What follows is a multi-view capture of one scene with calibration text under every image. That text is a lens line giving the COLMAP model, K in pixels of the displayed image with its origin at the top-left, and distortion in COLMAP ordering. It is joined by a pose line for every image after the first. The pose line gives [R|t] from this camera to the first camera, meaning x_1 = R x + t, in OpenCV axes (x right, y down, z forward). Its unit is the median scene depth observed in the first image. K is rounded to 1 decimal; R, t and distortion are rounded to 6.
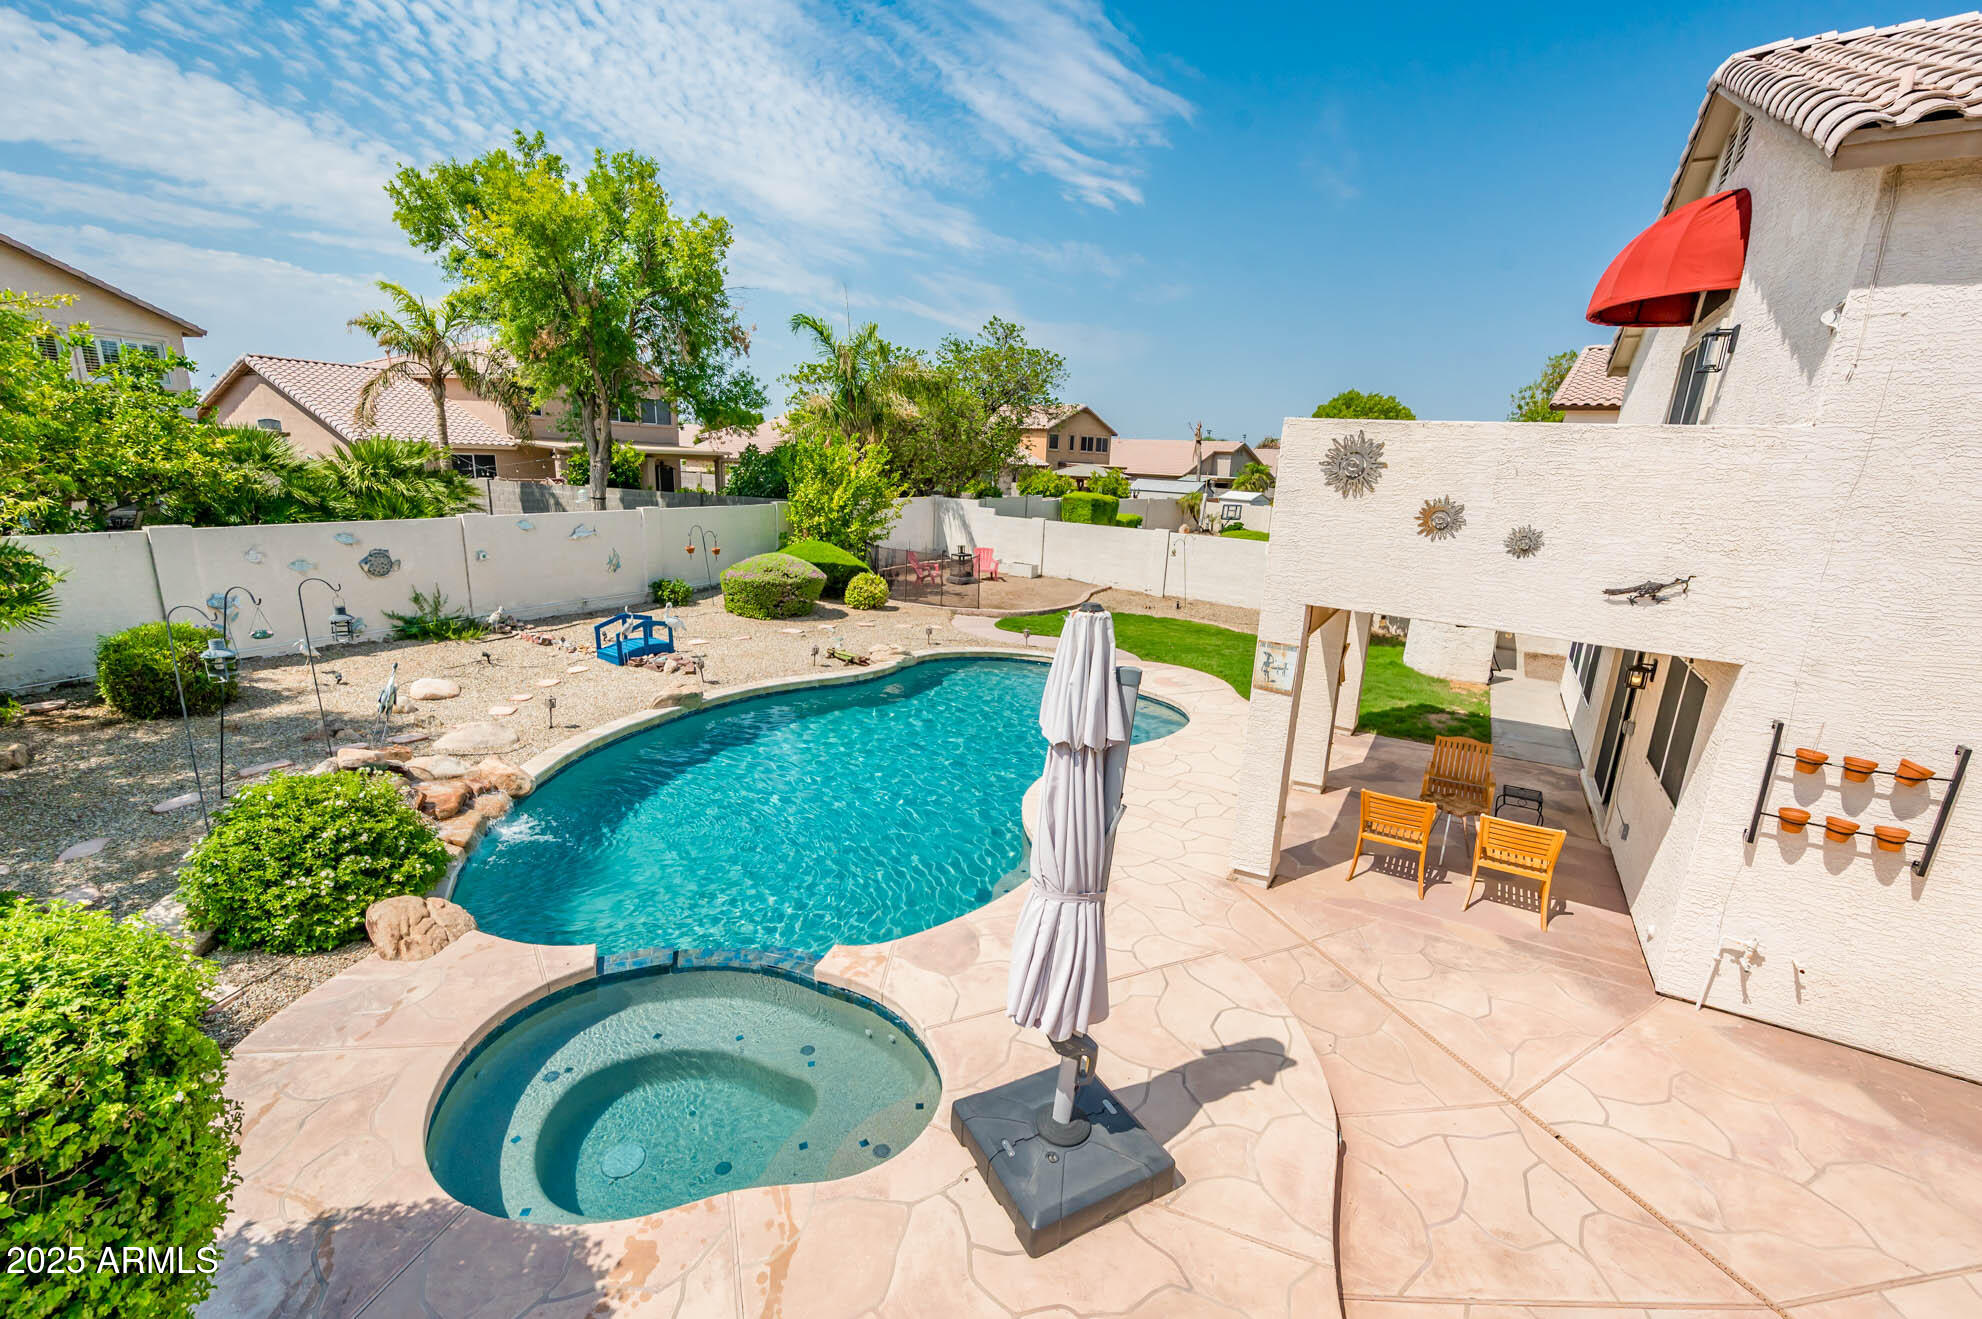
lens RADIAL K [[794.9, 0, 988.3], [0, 794.9, 745.2], [0, 0, 1]] dist [0.002108, -0.000233]
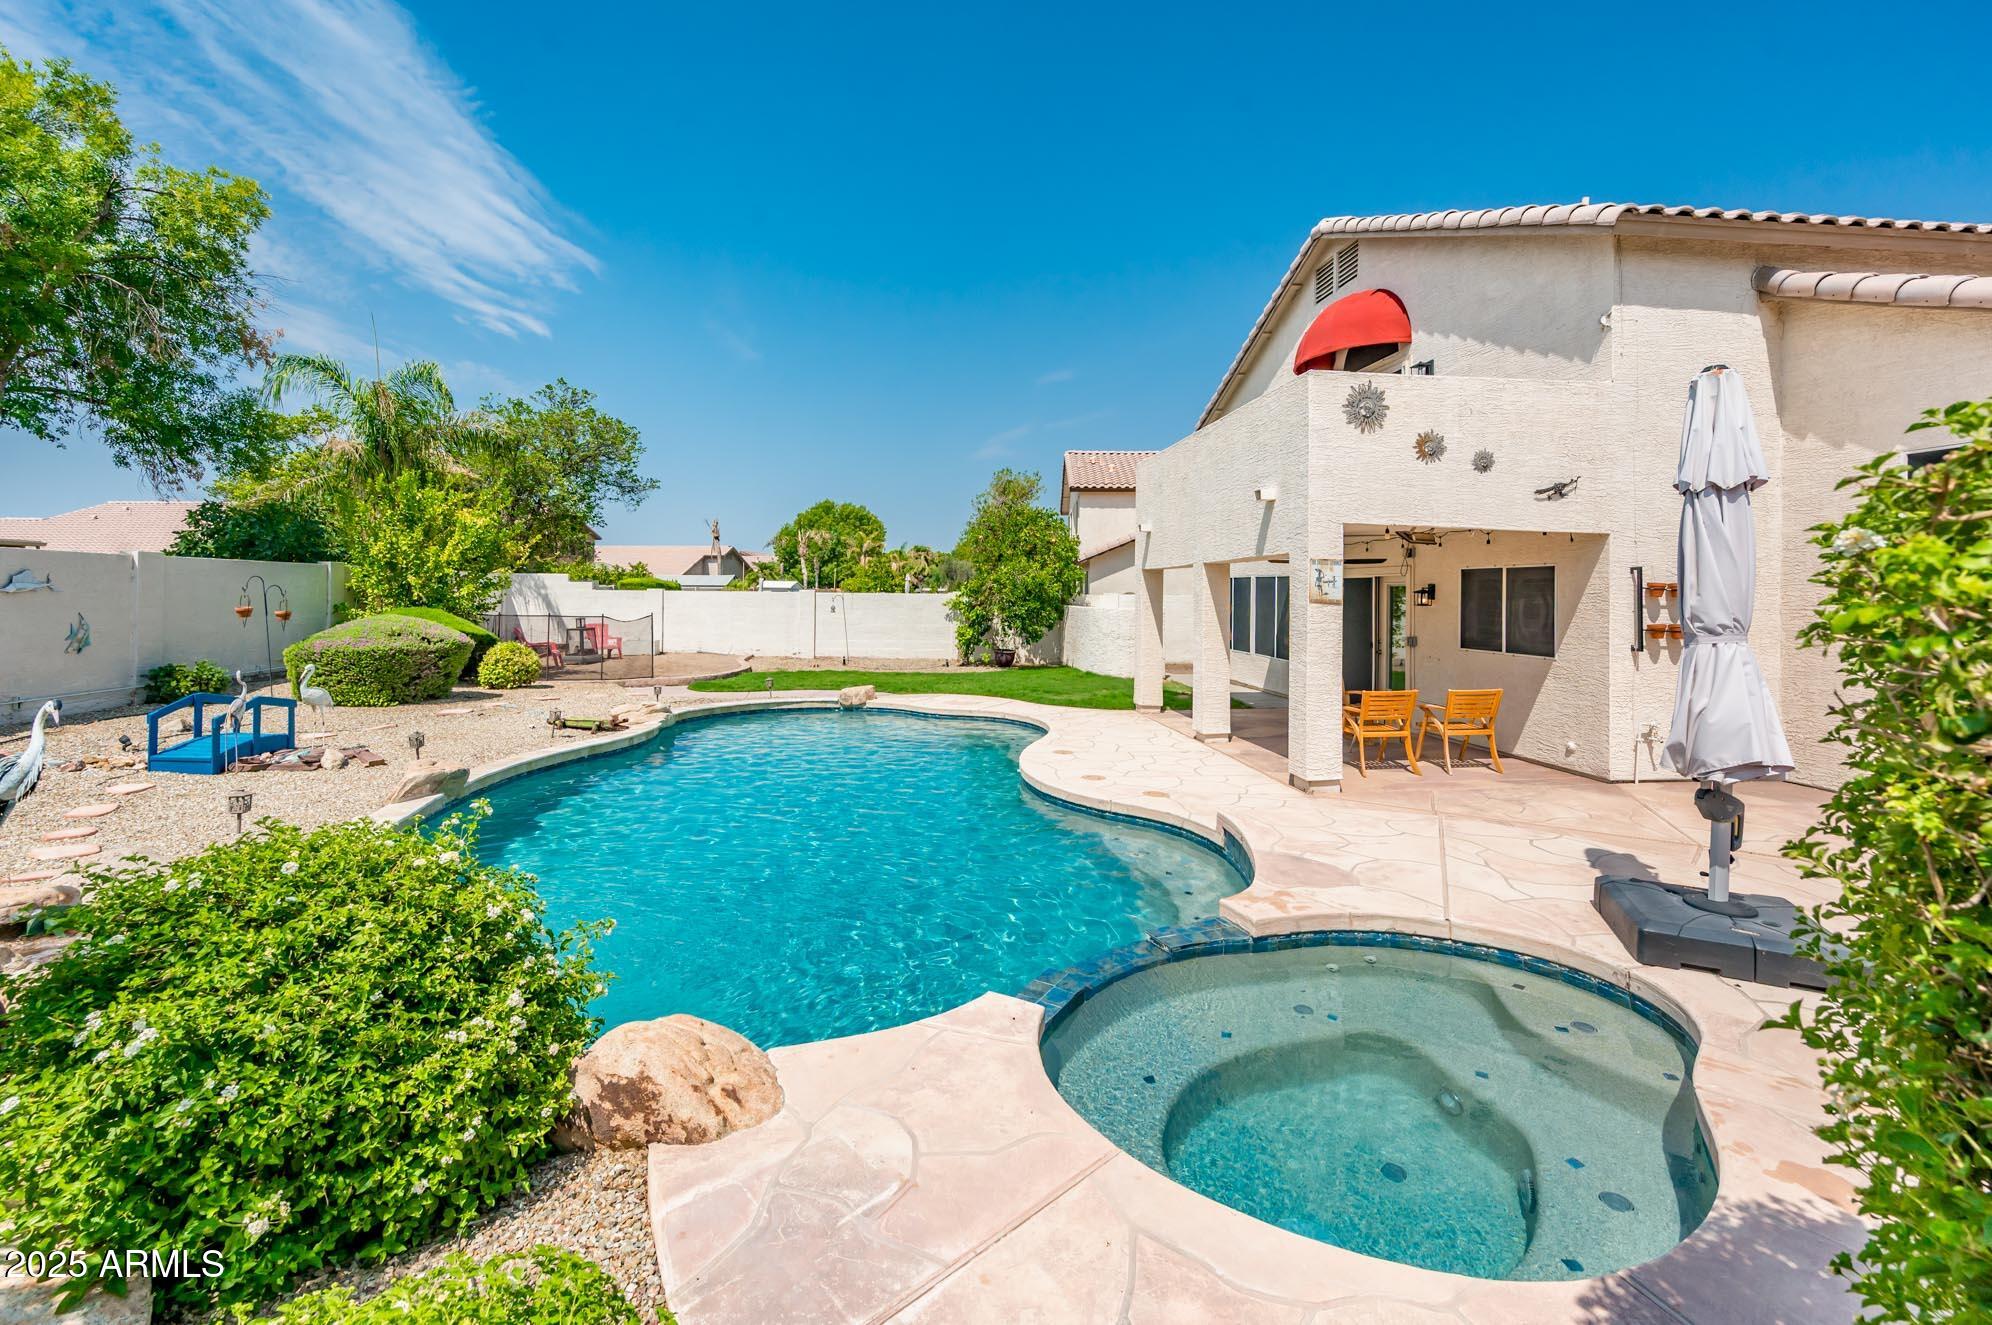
lens RADIAL K [[823.2, 0, 974.2], [0, 823.2, 647.0], [0, 0, 1]] dist [0.001658, 0.000000]
pose [[0.806185, -0.072838, 0.587162, -0.207906], [0.222801, 0.956716, -0.187229, 0.027898], [-0.548110, 0.281762, 0.787519, 0.109380]]
